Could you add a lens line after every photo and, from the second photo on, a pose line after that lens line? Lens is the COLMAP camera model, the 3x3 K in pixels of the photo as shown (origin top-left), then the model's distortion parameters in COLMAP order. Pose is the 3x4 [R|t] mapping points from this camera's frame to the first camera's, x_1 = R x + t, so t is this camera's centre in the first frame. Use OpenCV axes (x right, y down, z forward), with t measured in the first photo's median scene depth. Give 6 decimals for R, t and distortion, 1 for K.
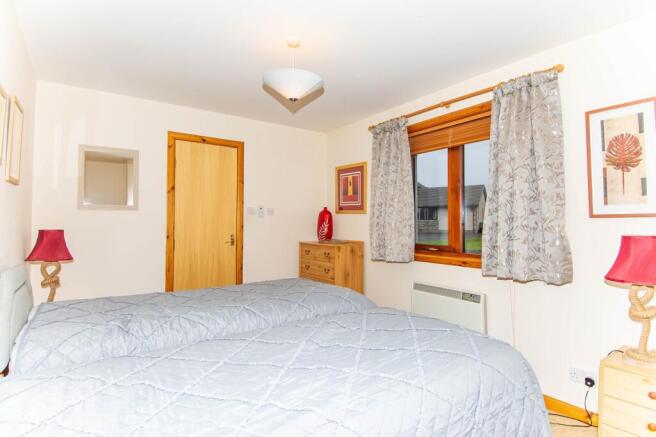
lens RADIAL K [[349.8, 0, 326.6], [0, 349.8, 211.8], [0, 0, 1]] dist [0.004501, -0.001368]
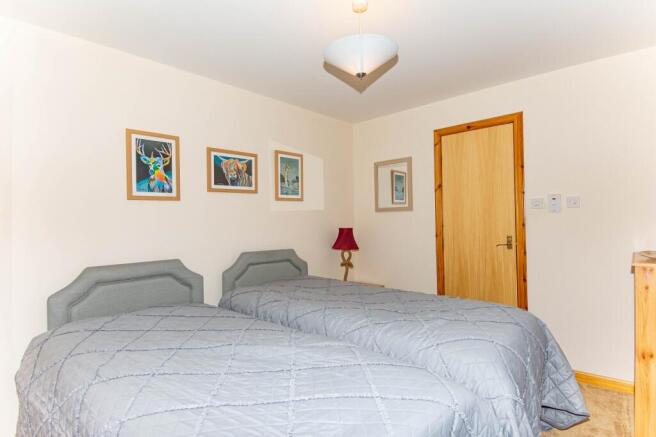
lens RADIAL K [[349.8, 0, 326.6], [0, 349.8, 211.8], [0, 0, 1]] dist [0.004501, -0.001368]
pose [[0.187912, -0.032891, -0.981635, 0.470545], [0.044944, 0.998680, -0.024858, 0.014968], [0.981157, -0.039447, 0.189142, 0.505485]]
